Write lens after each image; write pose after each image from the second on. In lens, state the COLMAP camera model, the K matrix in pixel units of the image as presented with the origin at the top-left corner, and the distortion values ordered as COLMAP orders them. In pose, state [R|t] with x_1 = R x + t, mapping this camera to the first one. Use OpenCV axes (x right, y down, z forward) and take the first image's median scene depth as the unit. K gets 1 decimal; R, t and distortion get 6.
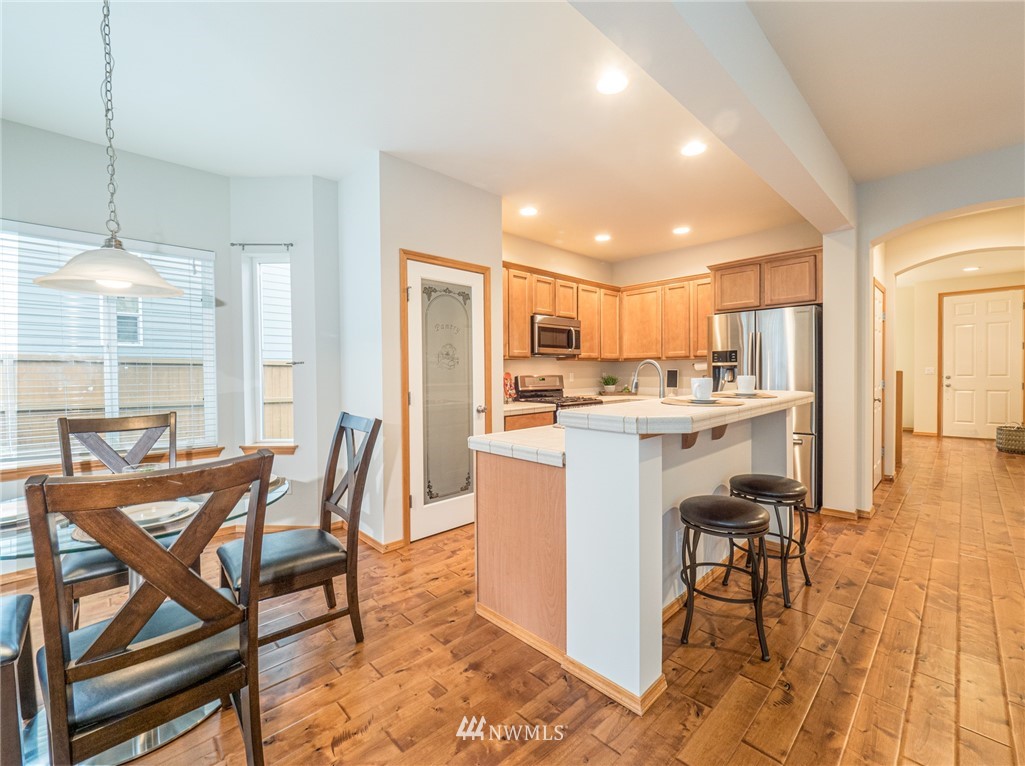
lens RADIAL K [[434.8, 0, 529.1], [0, 434.8, 383.4], [0, 0, 1]] dist [-0.011107, 0.004806]
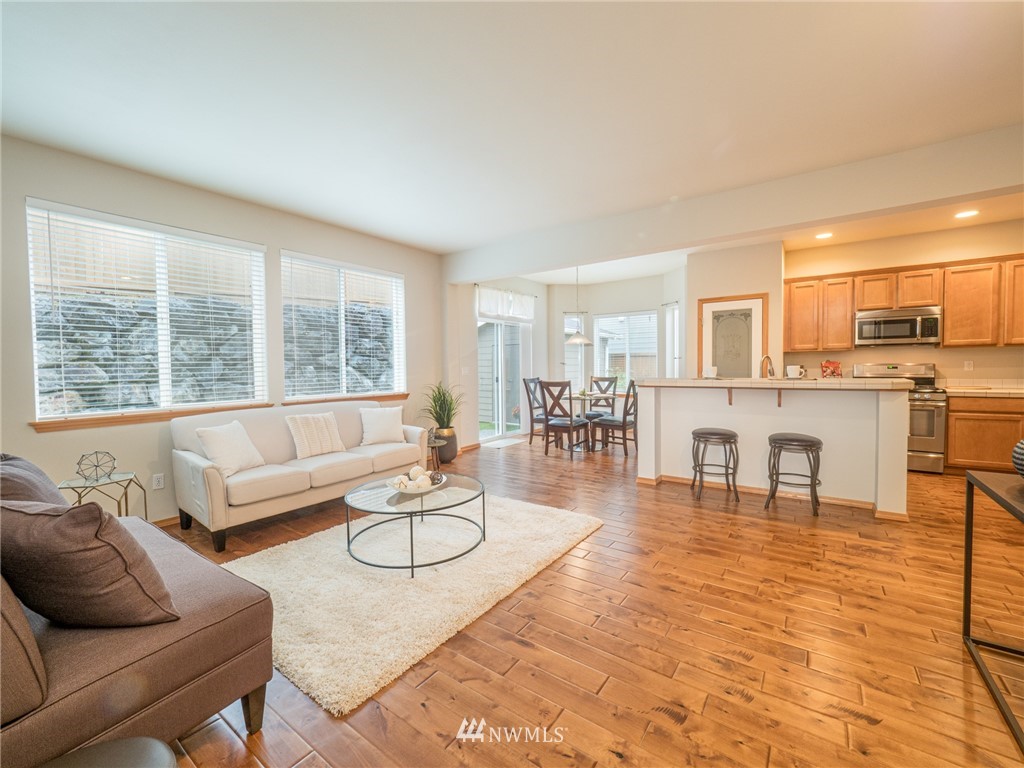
lens RADIAL K [[434.4, 0, 512.3], [0, 434.4, 383.4], [0, 0, 1]] dist [-0.011107, 0.004806]
pose [[0.175812, 0.047117, -0.983295, 1.311731], [-0.013532, 0.998875, 0.045444, -0.008804], [0.984331, 0.005316, 0.176252, -0.145957]]
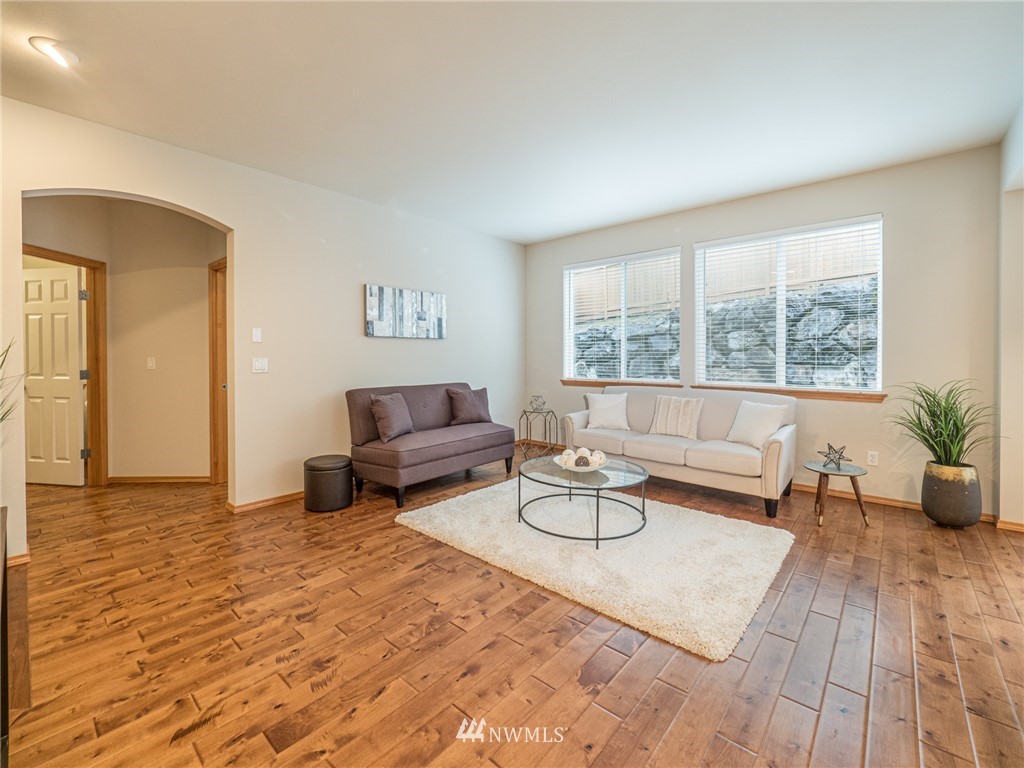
lens RADIAL K [[434.4, 0, 518.9], [0, 434.4, 366.0], [0, 0, 1]] dist [-0.011107, 0.004806]
pose [[-0.995707, 0.013295, -0.091605, 0.668430], [0.007947, 0.998255, 0.058508, -0.036121], [0.092223, 0.057529, -0.994075, 0.716452]]
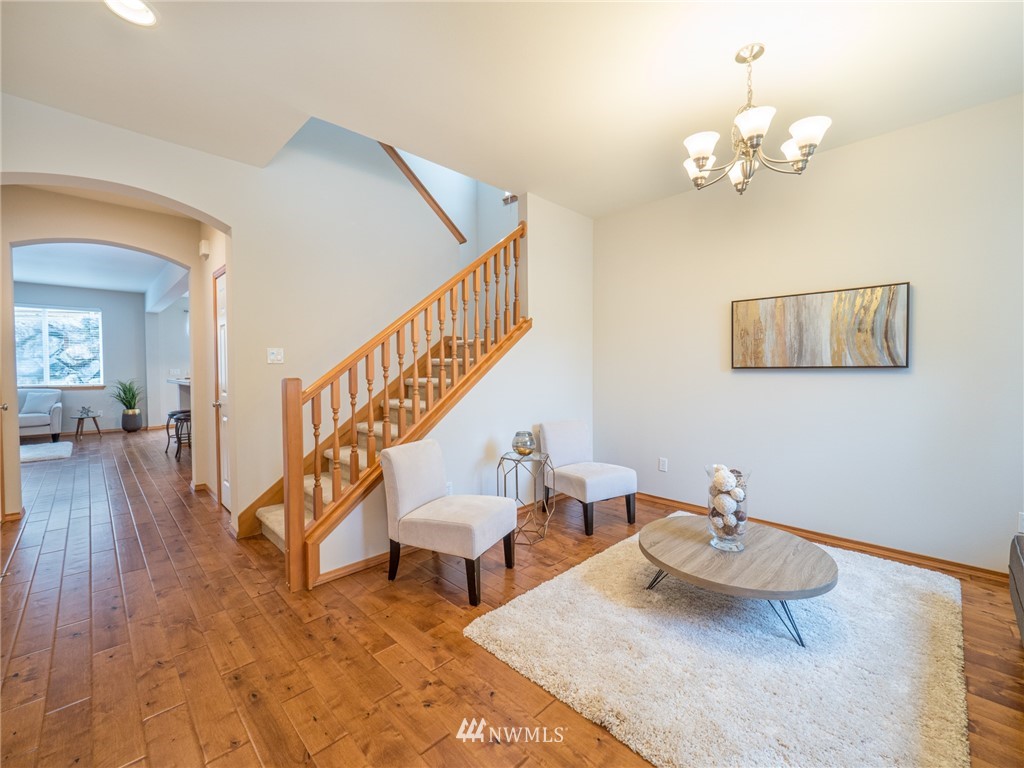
lens RADIAL K [[434.4, 0, 505.6], [0, 434.4, 380.8], [0, 0, 1]] dist [-0.011107, 0.004806]
pose [[0.003400, 0.031231, -0.999506, 2.213461], [-0.032939, 0.998973, 0.031102, -0.081344], [0.999452, 0.032817, 0.004426, 2.082863]]
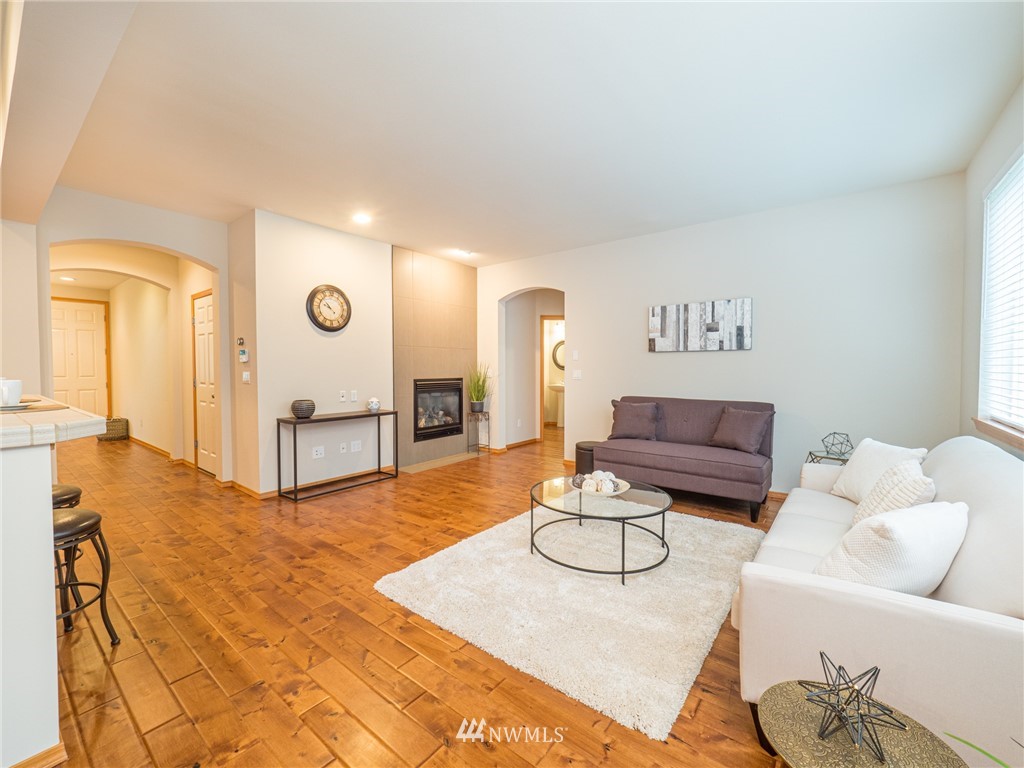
lens RADIAL K [[434.4, 0, 505.7], [0, 434.4, 375.9], [0, 0, 1]] dist [-0.011107, 0.004806]
pose [[-0.128435, -0.004395, 0.991708, -0.363758], [0.027940, 0.999577, 0.008048, 0.002409], [-0.991324, 0.028742, -0.128258, 0.101541]]
